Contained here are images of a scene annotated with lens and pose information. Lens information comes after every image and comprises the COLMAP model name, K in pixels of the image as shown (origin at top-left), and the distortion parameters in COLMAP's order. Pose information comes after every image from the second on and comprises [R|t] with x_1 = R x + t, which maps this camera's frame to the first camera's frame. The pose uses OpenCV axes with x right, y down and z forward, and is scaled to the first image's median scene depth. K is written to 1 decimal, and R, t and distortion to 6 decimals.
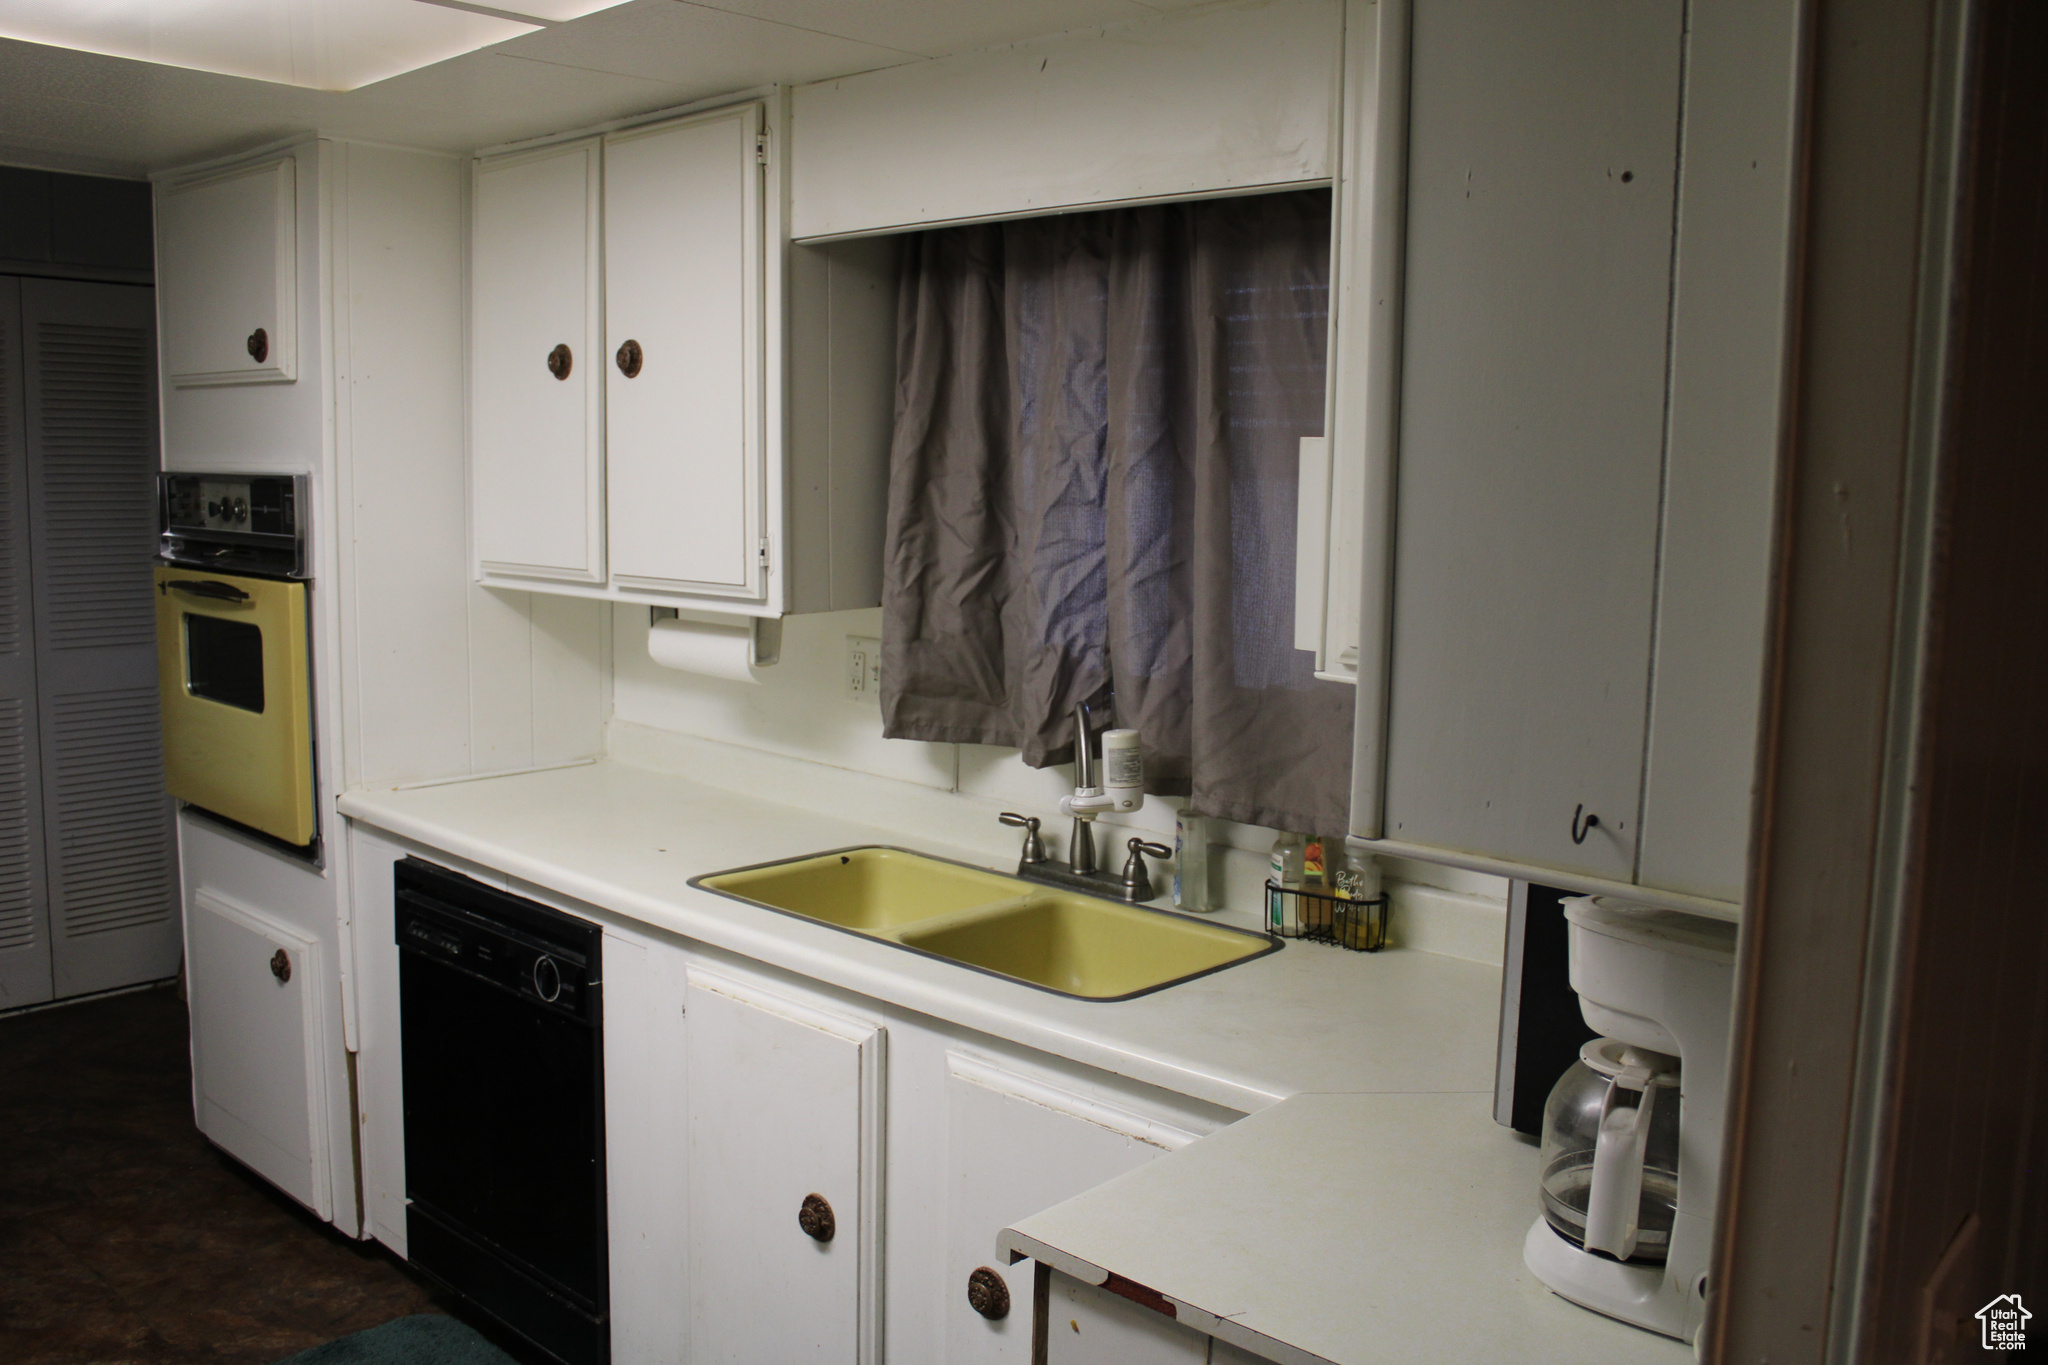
lens RADIAL K [[1687.4, 0, 1024.0], [0, 1687.4, 682.5], [0, 0, 1]] dist [-0.144970, 0.064397]
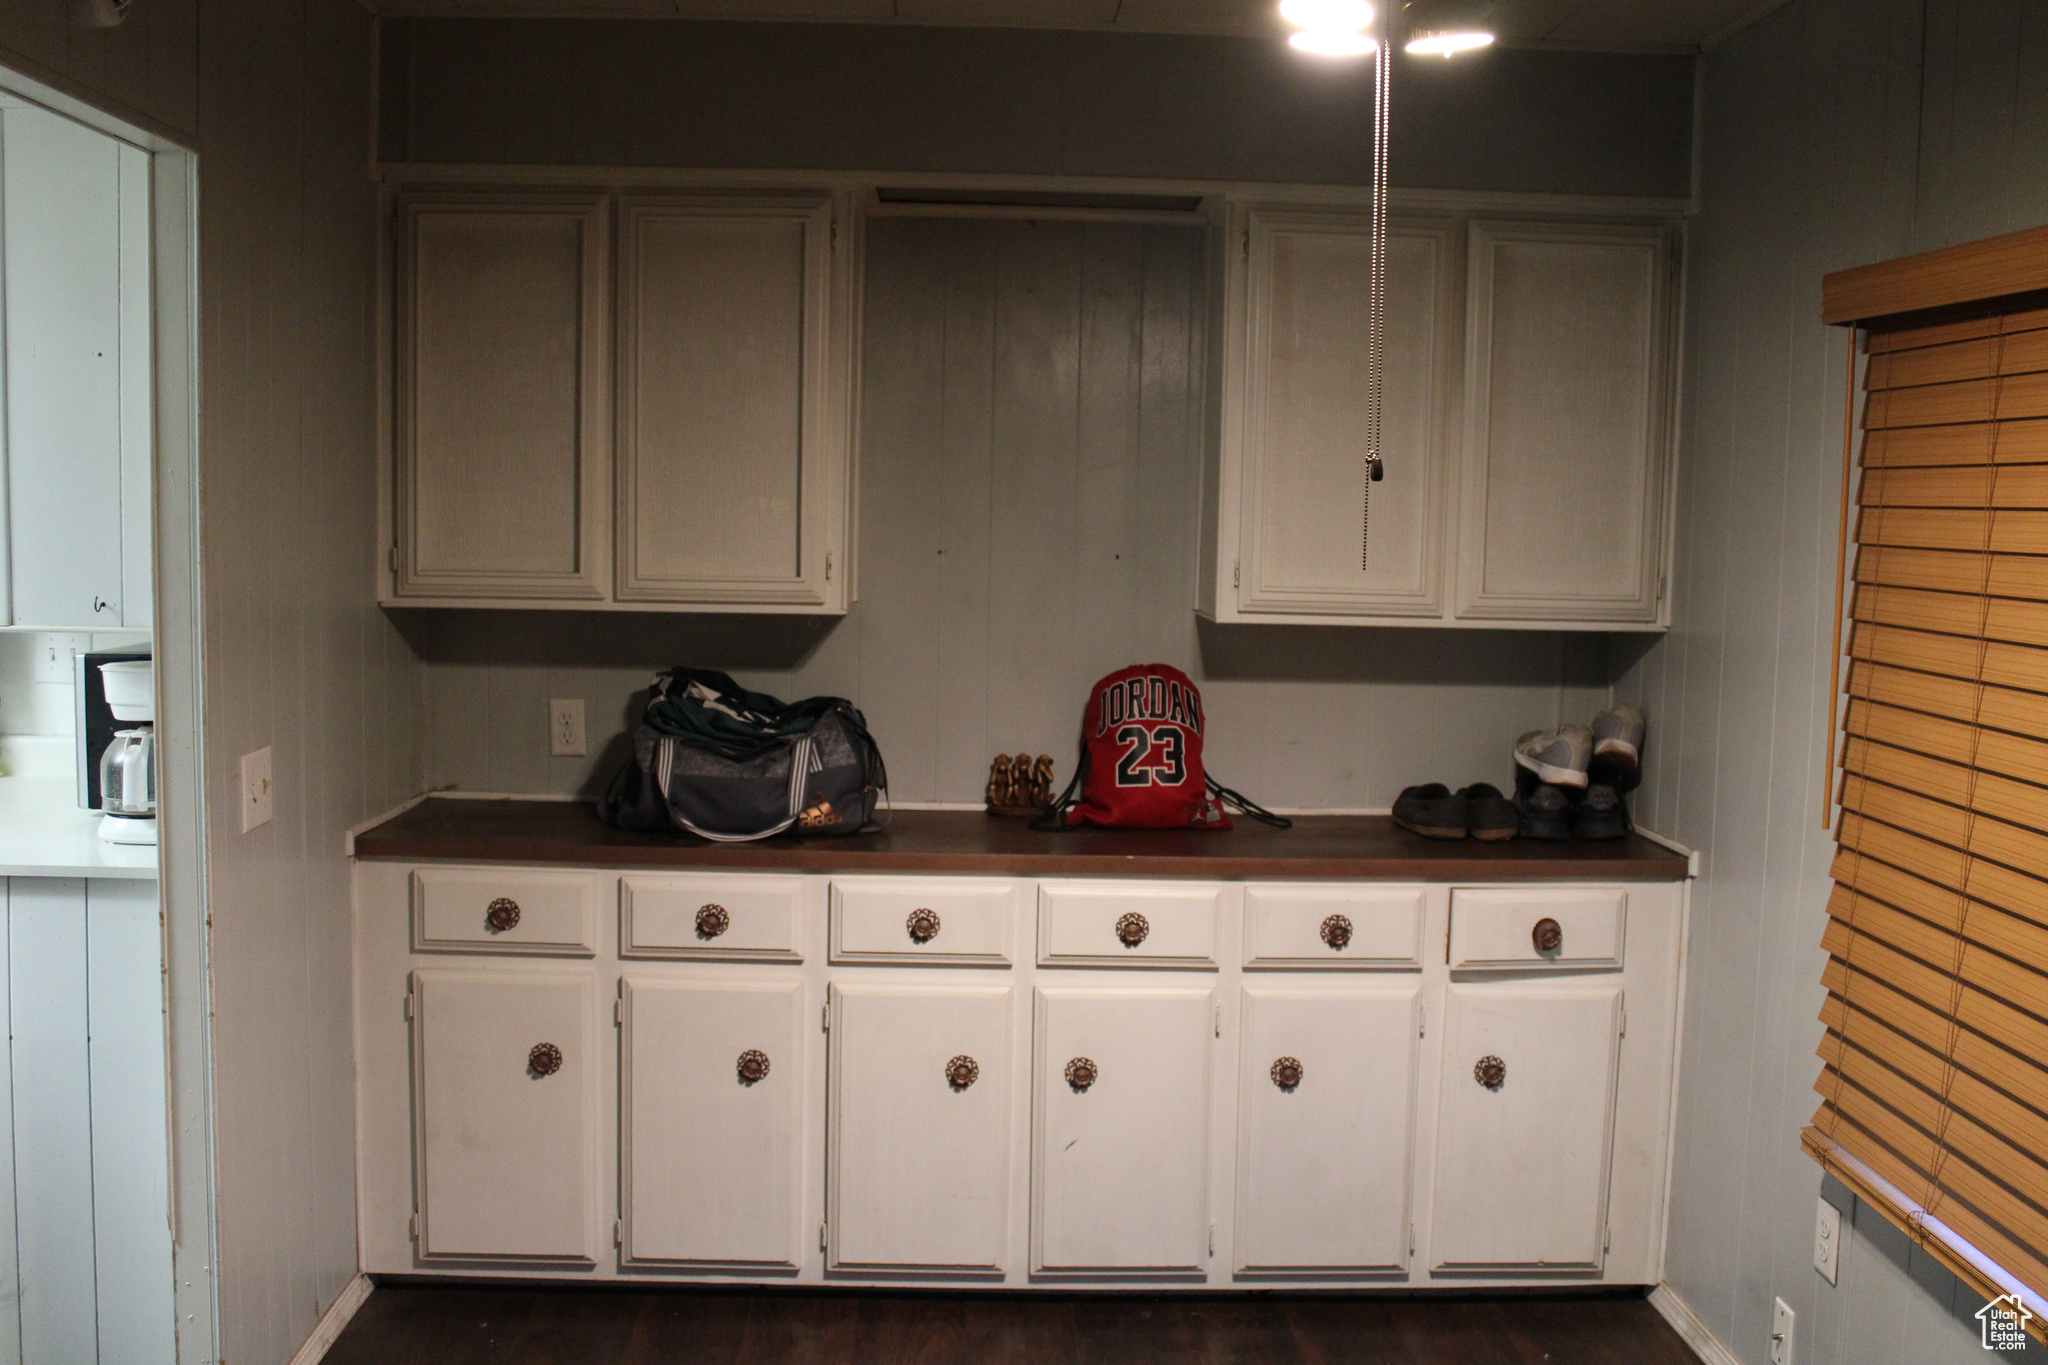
lens RADIAL K [[1903.2, 0, 1024.4], [0, 1903.2, 595.2], [0, 0, 1]] dist [-0.082793, -0.008911]
pose [[0.725450, -0.047719, 0.686619, -0.475032], [0.085492, 0.996115, -0.021099, 0.203546], [-0.682945, 0.074007, 0.726711, -1.636361]]
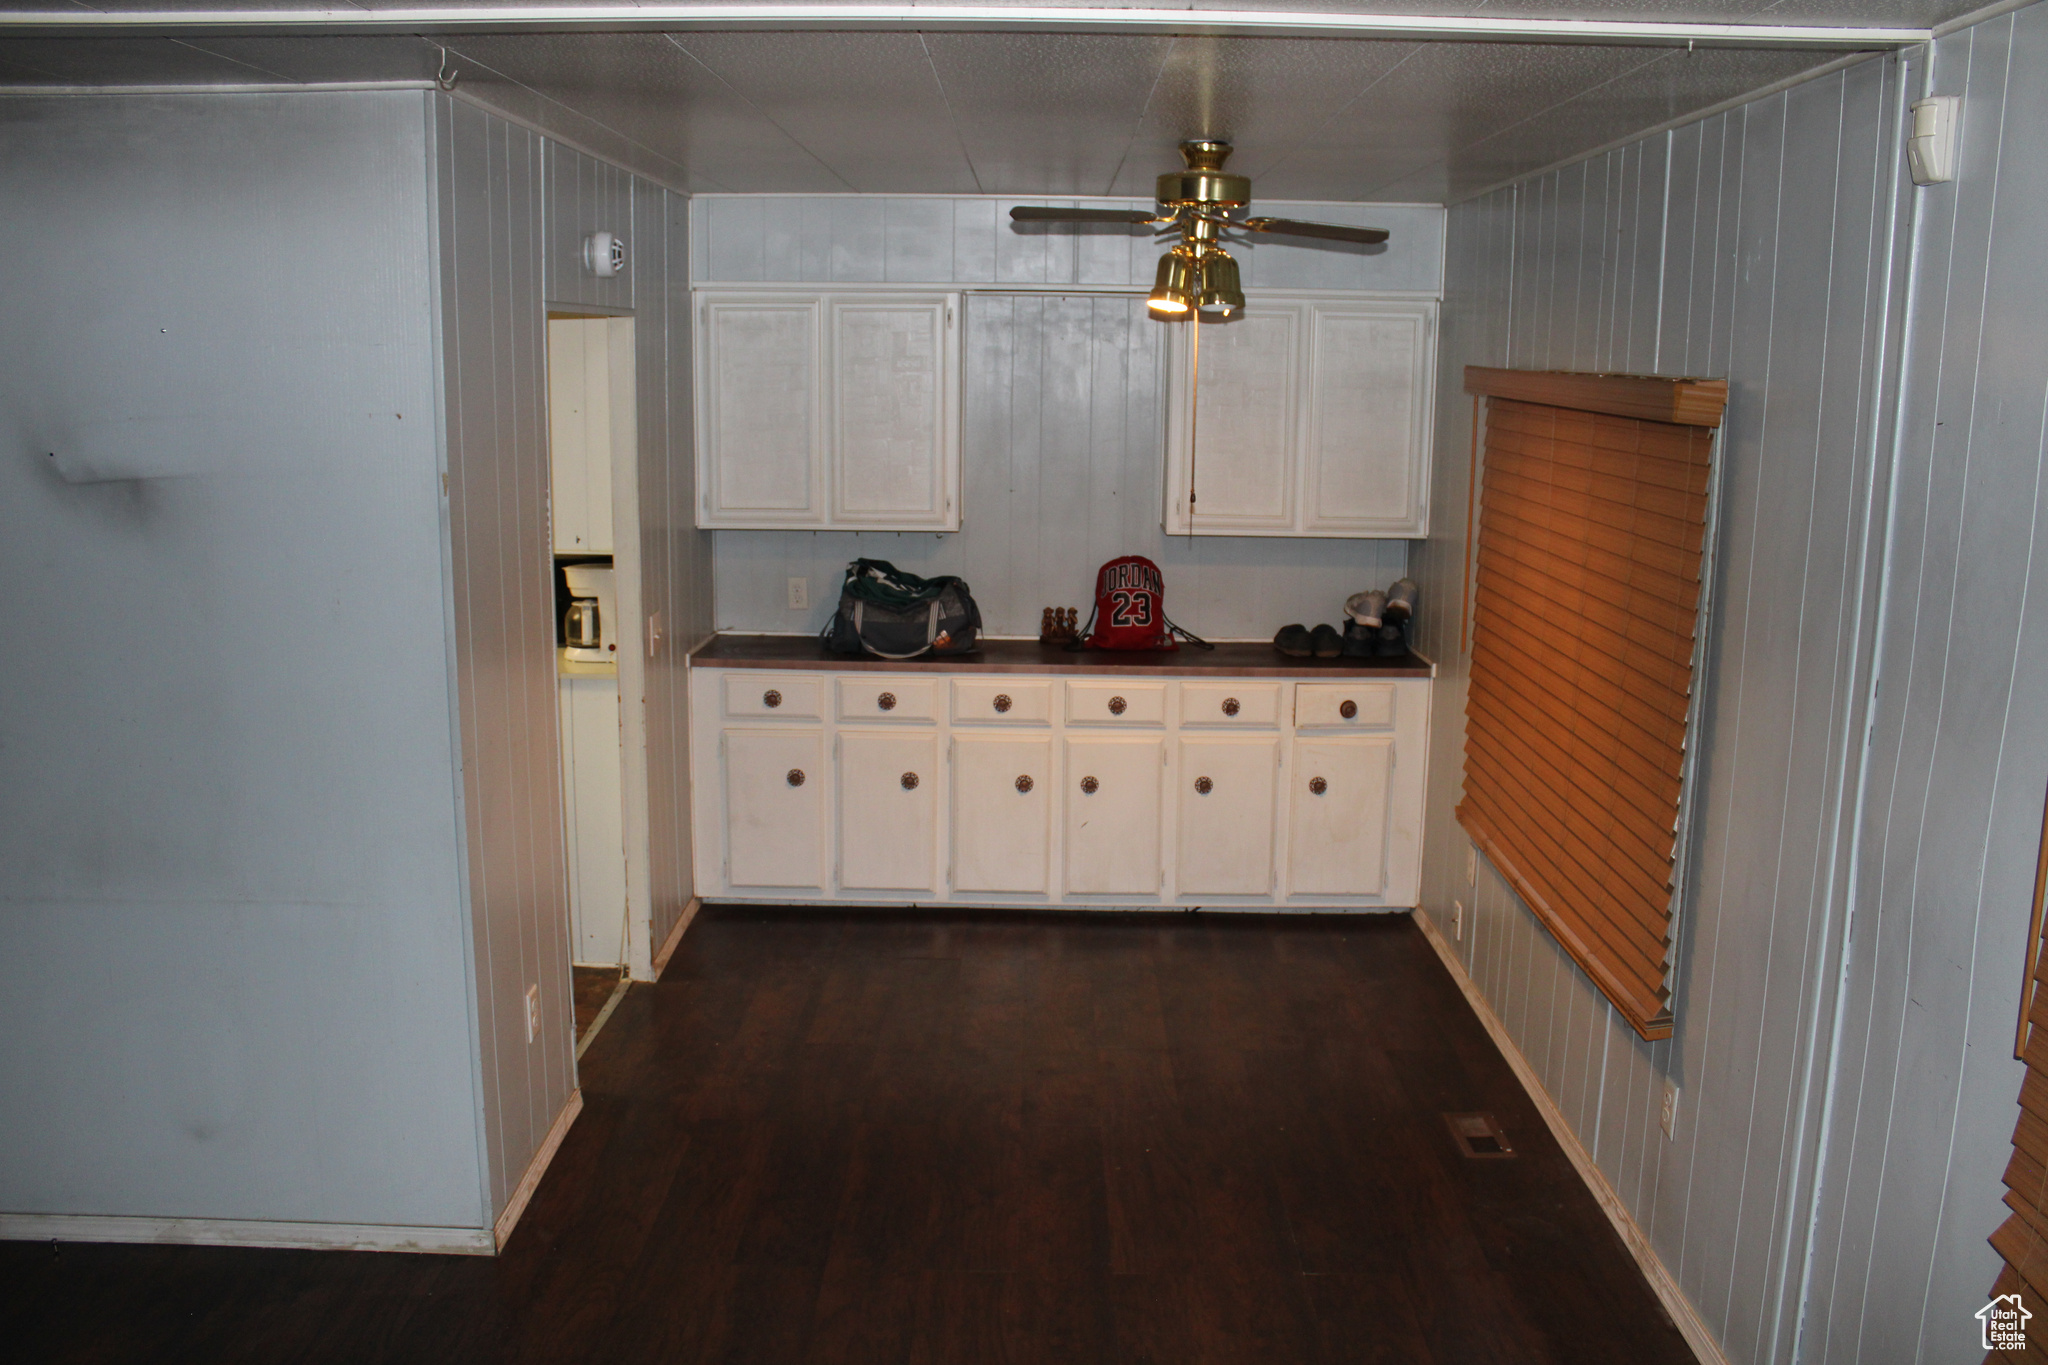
lens RADIAL K [[1687.4, 0, 1024.0], [0, 1687.4, 682.5], [0, 0, 1]] dist [-0.144970, 0.064397]
pose [[0.754654, -0.144770, 0.639952, -1.524136], [0.091911, 0.989062, 0.115360, 0.045589], [-0.649653, -0.028238, 0.759706, -2.931737]]
